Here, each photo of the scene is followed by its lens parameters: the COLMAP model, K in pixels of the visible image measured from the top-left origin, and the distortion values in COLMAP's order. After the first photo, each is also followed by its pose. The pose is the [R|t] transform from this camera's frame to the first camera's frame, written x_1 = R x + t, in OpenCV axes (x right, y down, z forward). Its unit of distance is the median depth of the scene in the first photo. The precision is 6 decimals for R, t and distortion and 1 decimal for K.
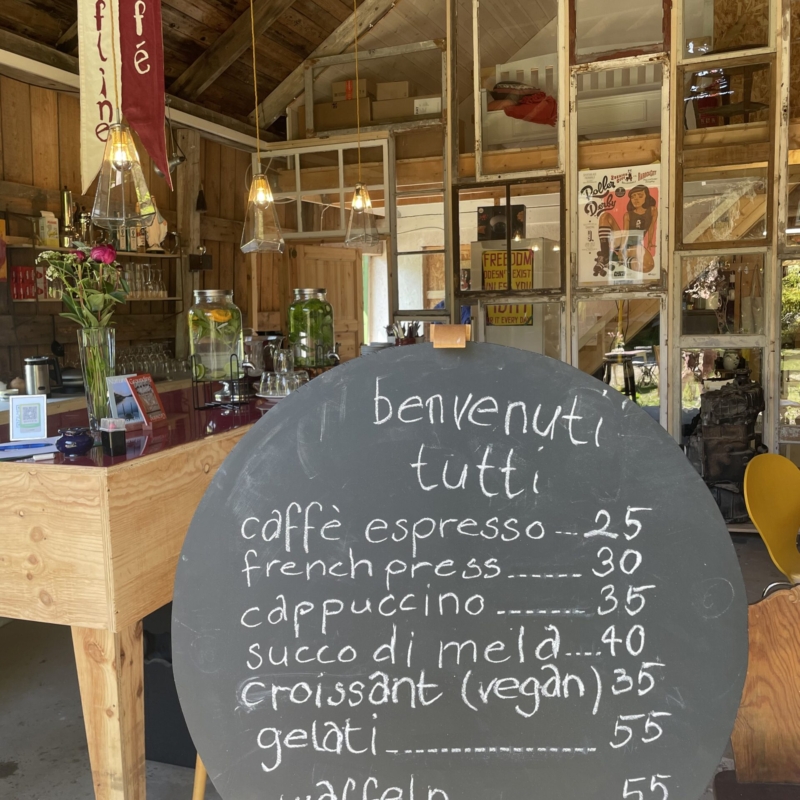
lens RADIAL K [[792.4, 0, 400.0], [0, 792.4, 400.0], [0, 0, 1]] dist [0.095286, -0.147723]
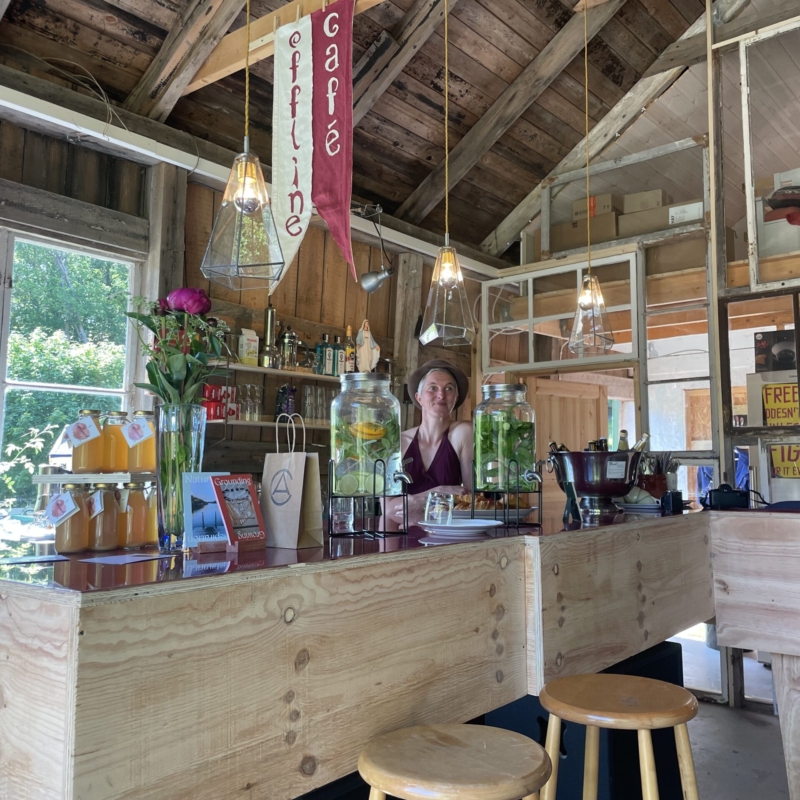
lens RADIAL K [[792.4, 0, 400.0], [0, 792.4, 400.0], [0, 0, 1]] dist [0.095286, -0.147723]
pose [[0.948230, -0.003639, -0.317563, 0.017281], [-0.063922, 0.977284, -0.202066, 0.017286], [0.311084, 0.211905, 0.926457, 0.170110]]
